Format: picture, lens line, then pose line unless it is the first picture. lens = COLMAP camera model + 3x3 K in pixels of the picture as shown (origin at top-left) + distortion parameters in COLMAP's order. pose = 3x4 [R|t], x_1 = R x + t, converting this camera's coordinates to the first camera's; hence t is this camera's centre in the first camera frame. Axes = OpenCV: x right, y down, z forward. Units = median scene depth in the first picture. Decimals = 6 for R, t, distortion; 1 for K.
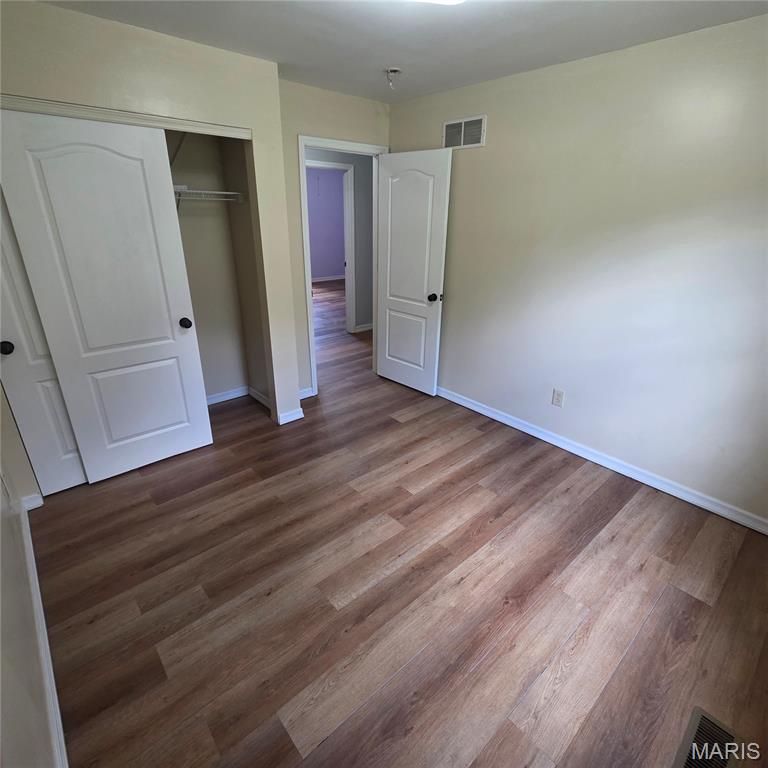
lens RADIAL K [[419.1, 0, 392.6], [0, 419.1, 377.9], [0, 0, 1]] dist [0.002855, -0.000586]
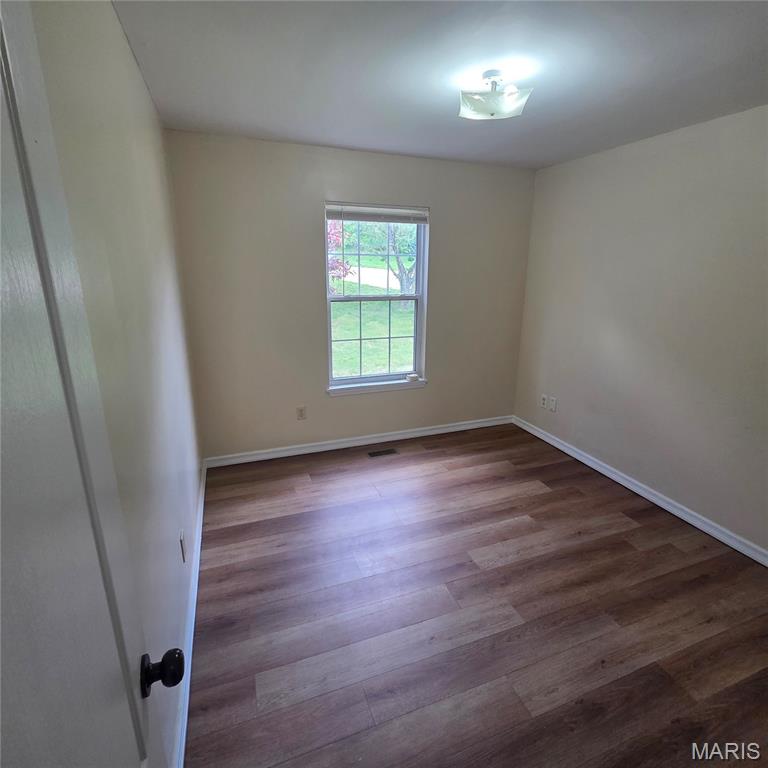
lens RADIAL K [[419.1, 0, 392.6], [0, 419.1, 377.9], [0, 0, 1]] dist [0.002855, -0.000586]
pose [[-0.933101, -0.125121, 0.337146, -0.104311], [0.104002, 0.803565, 0.586060, -0.678650], [-0.344247, 0.581917, -0.736794, 1.683474]]
